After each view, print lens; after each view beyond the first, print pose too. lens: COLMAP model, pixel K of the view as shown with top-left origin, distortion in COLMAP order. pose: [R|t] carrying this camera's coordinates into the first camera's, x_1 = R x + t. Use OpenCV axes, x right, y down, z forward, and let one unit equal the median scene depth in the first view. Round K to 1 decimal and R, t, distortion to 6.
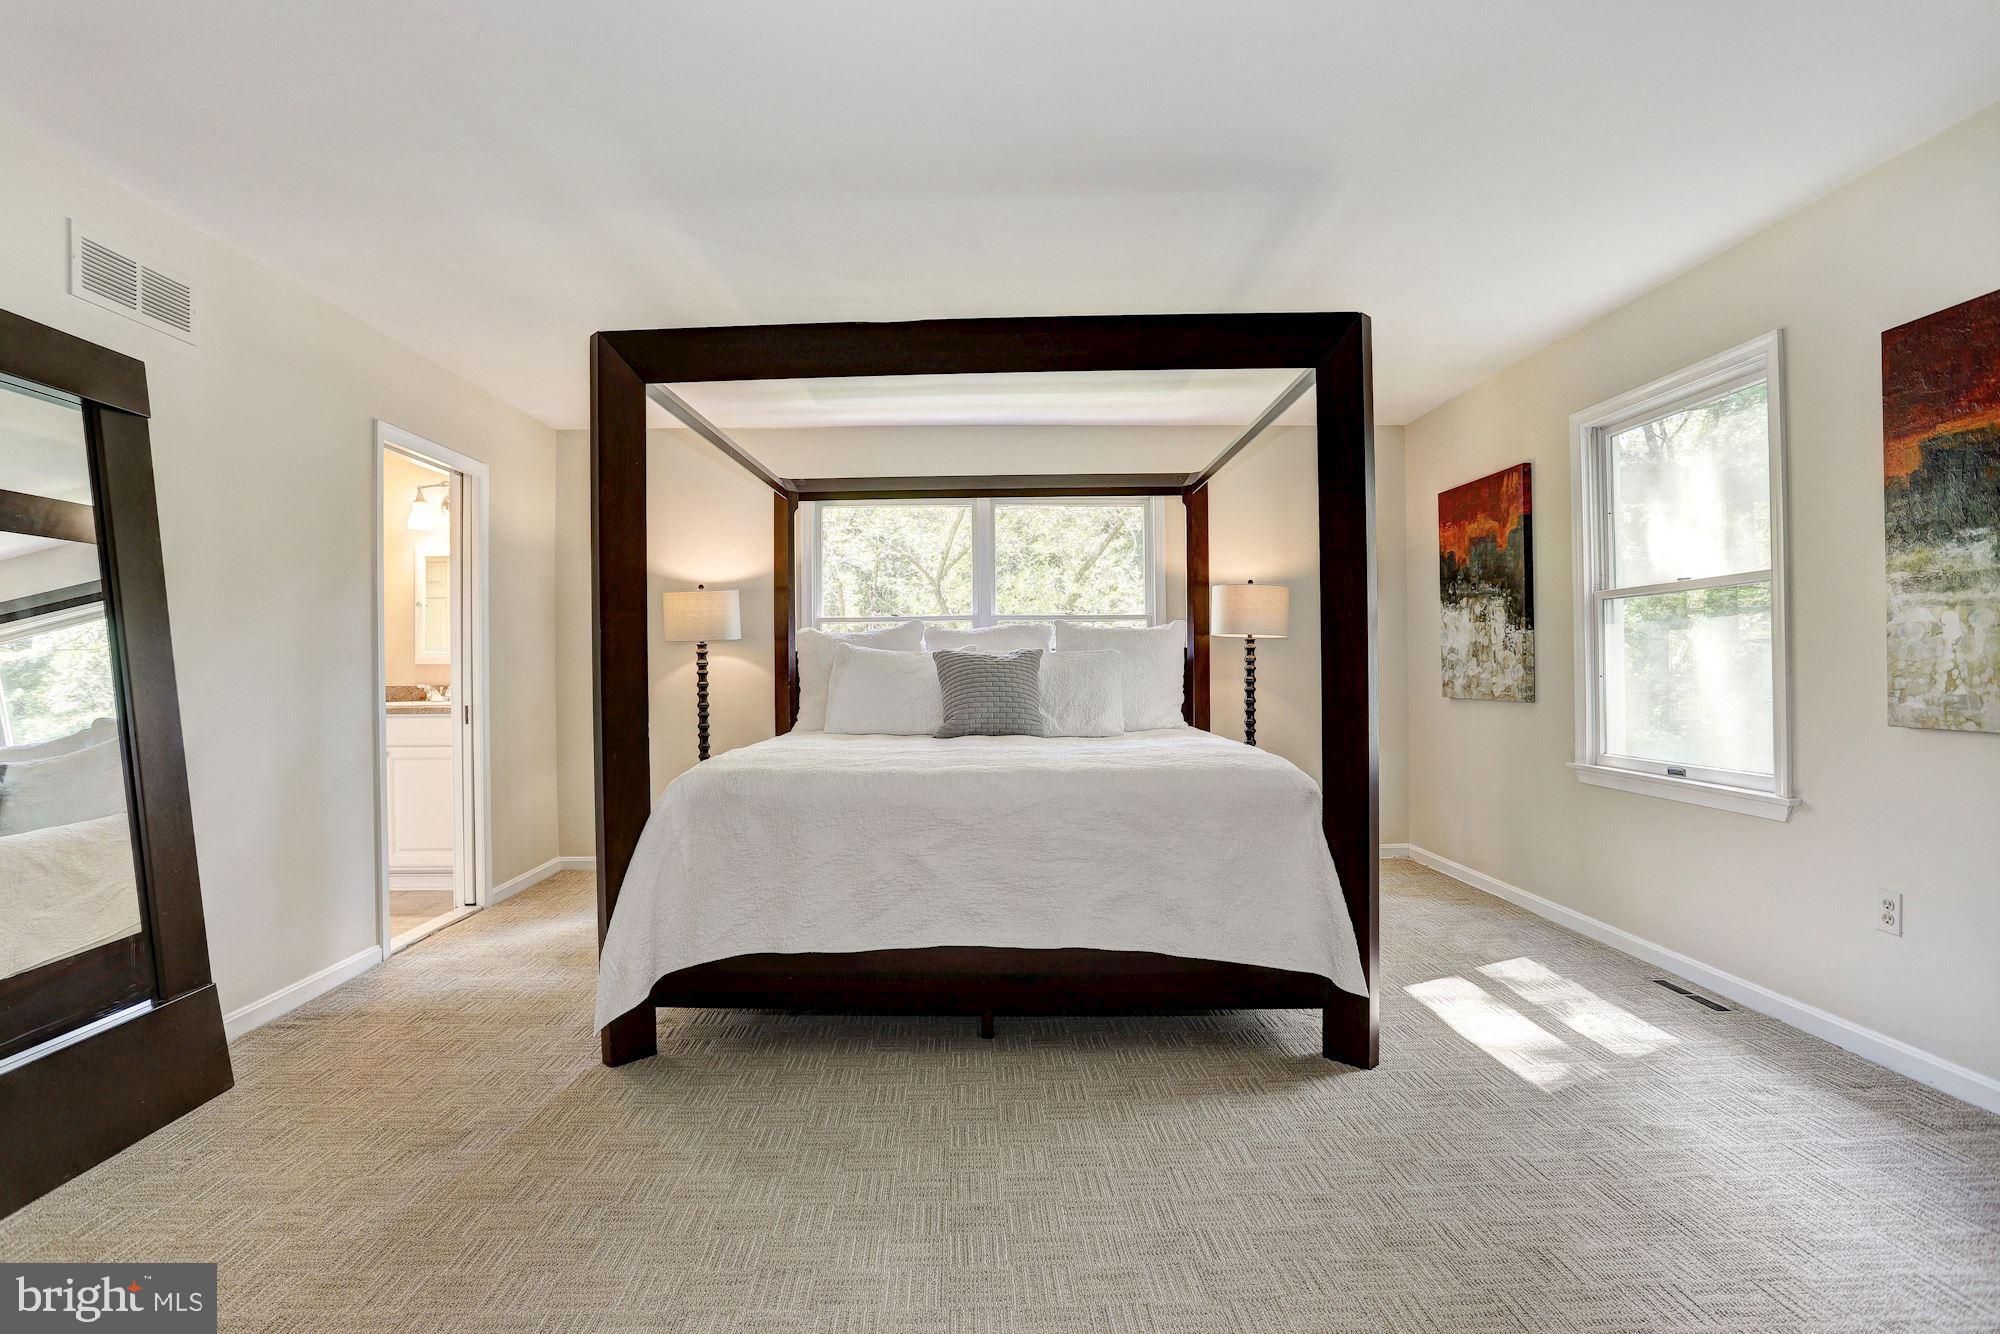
lens RADIAL K [[989.5, 0, 985.6], [0, 989.5, 663.5], [0, 0, 1]] dist [-0.042723, 0.009856]
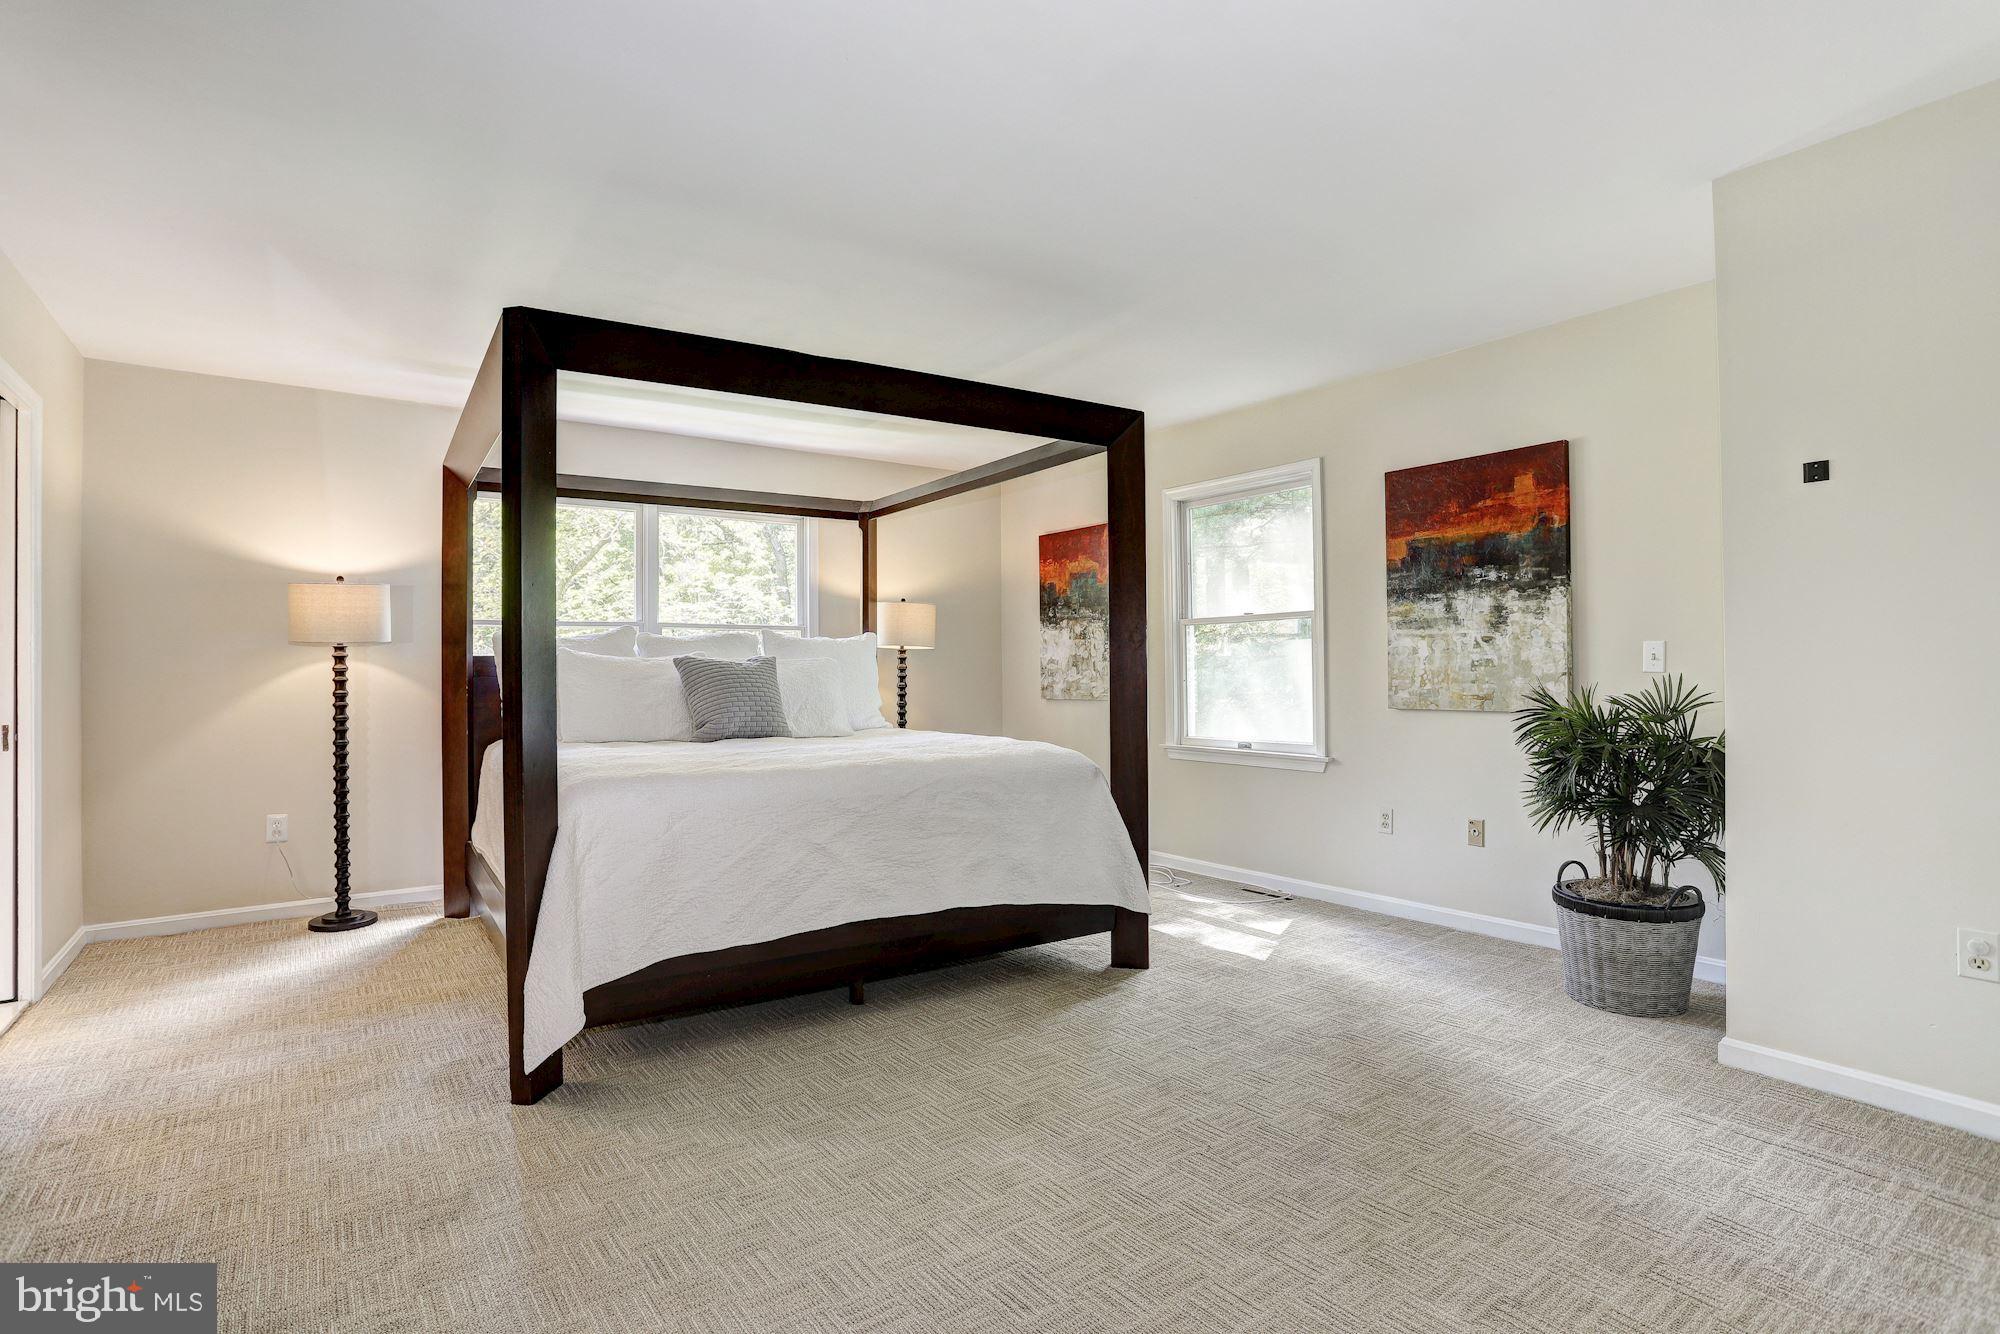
lens RADIAL K [[968.5, 0, 1017.5], [0, 968.5, 662.2], [0, 0, 1]] dist [-0.053600, 0.022129]
pose [[0.819492, 0.008046, 0.573035, -0.453736], [-0.001759, 0.999932, -0.011525, 0.004145], [-0.573089, 0.008437, 0.819450, -0.000761]]
